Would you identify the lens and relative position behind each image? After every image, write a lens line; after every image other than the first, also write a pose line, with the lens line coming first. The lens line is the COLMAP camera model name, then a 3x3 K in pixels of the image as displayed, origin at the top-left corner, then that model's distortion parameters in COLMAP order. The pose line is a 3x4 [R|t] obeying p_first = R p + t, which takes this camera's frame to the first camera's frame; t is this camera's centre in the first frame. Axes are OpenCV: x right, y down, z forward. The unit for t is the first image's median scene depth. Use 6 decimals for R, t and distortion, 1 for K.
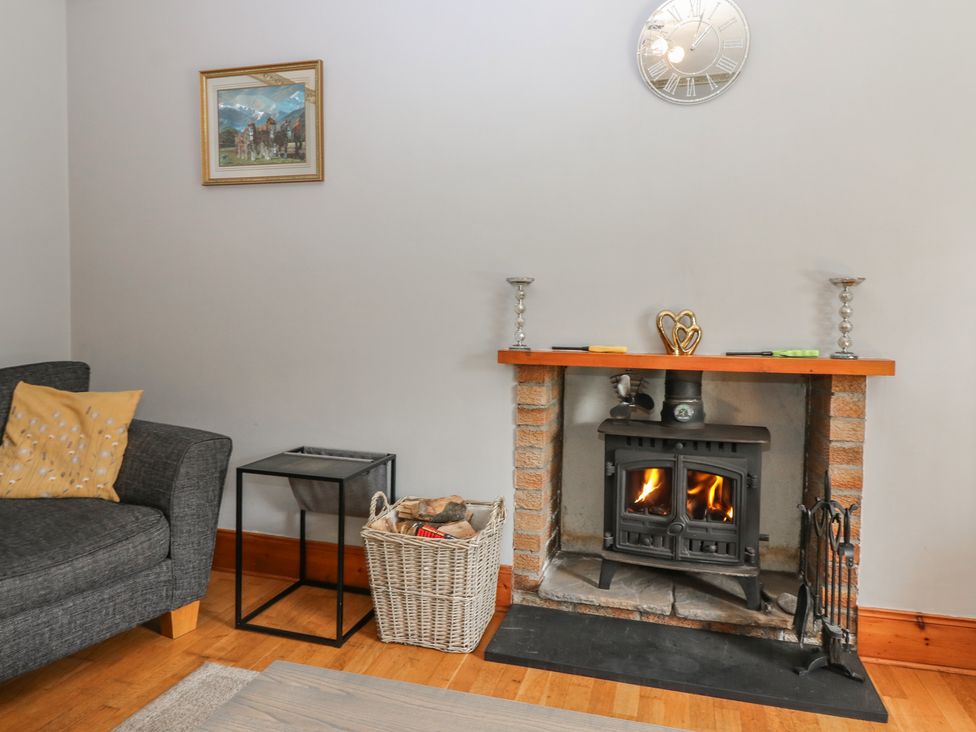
lens RADIAL K [[661.9, 0, 489.1], [0, 661.9, 361.0], [0, 0, 1]] dist [0.003339, -0.000811]
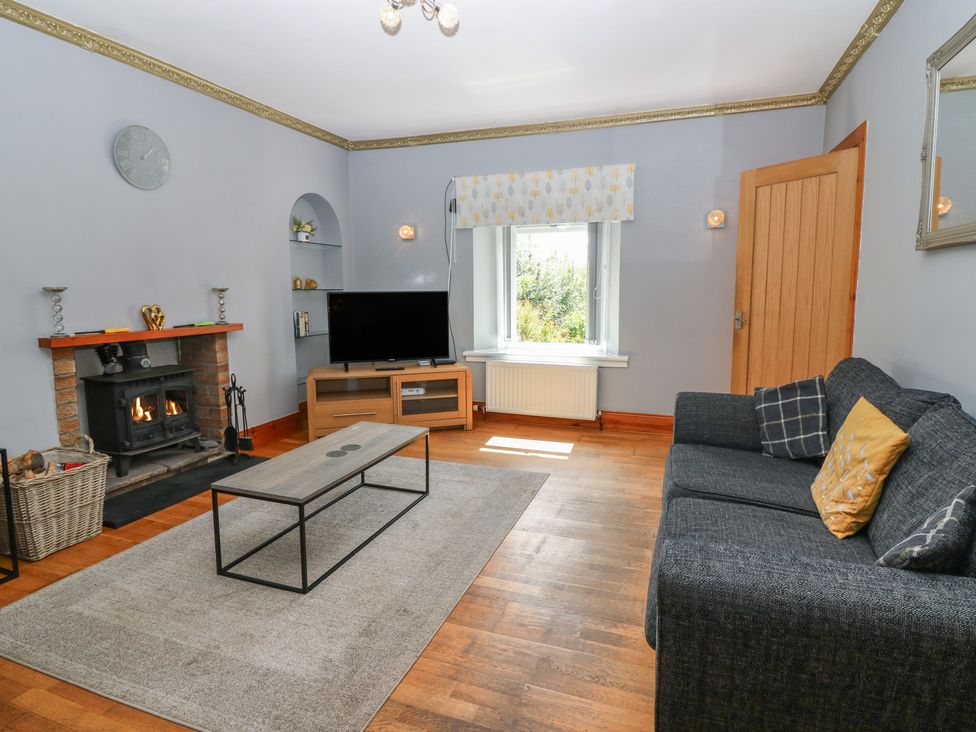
lens RADIAL K [[548.7, 0, 489.0], [0, 548.7, 355.5], [0, 0, 1]] dist [0.006685, -0.013363]
pose [[0.073496, -0.133830, 0.988275, -1.133503], [0.066371, 0.989415, 0.129049, -0.072647], [-0.995085, 0.056109, 0.081600, -0.030050]]
